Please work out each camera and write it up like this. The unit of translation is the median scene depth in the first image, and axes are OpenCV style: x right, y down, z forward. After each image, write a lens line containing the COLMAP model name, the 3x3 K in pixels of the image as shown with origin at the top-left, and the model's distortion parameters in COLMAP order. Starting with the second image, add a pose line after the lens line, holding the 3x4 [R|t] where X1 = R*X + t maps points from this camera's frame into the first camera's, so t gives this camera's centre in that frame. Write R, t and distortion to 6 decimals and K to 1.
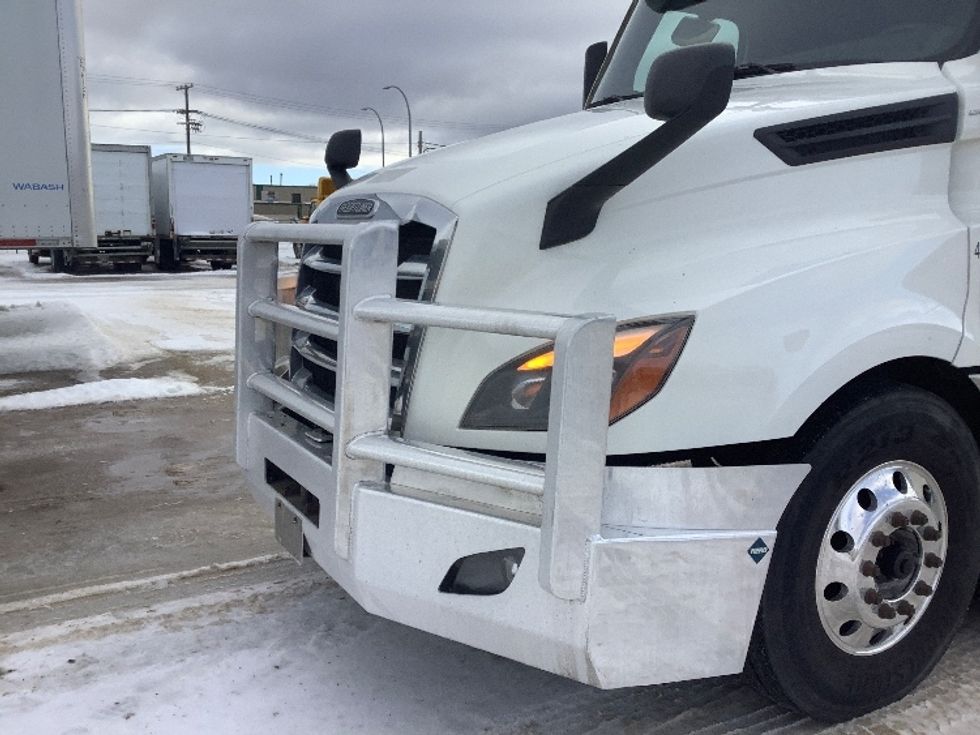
lens RADIAL K [[889.4, 0, 490.0], [0, 889.4, 367.5], [0, 0, 1]] dist [0.131345, -0.290459]
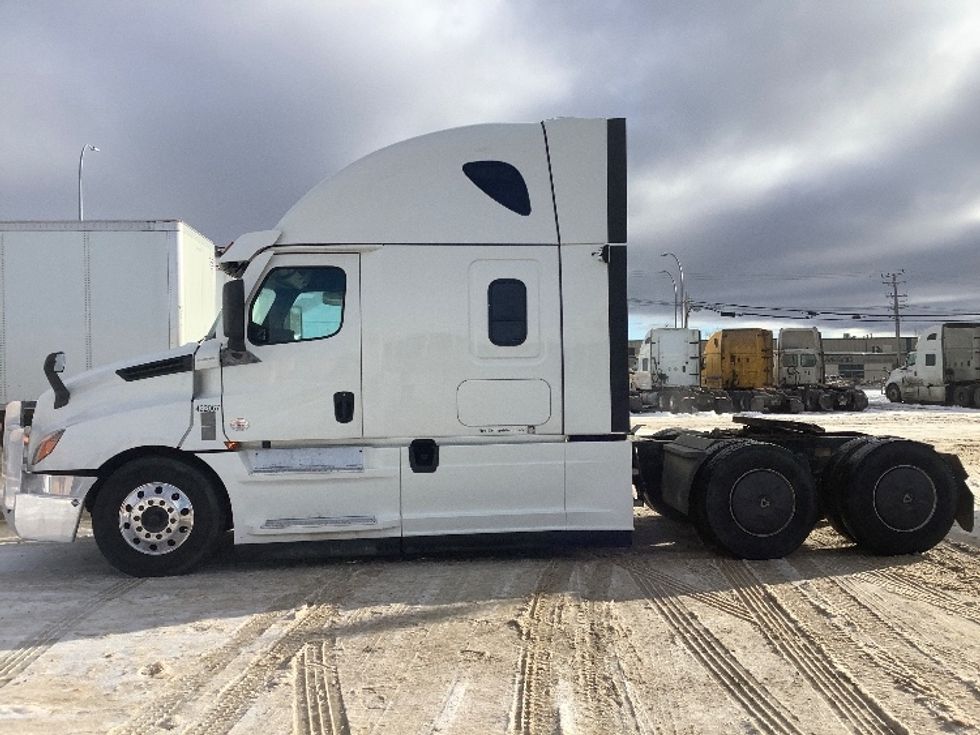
lens RADIAL K [[889.4, 0, 490.0], [0, 889.4, 367.5], [0, 0, 1]] dist [0.131345, -0.290459]
pose [[0.915973, -0.022449, -0.400613, 2.664119], [-0.042046, 0.987567, -0.151474, 0.137556], [0.399032, 0.155590, 0.903640, -1.257396]]
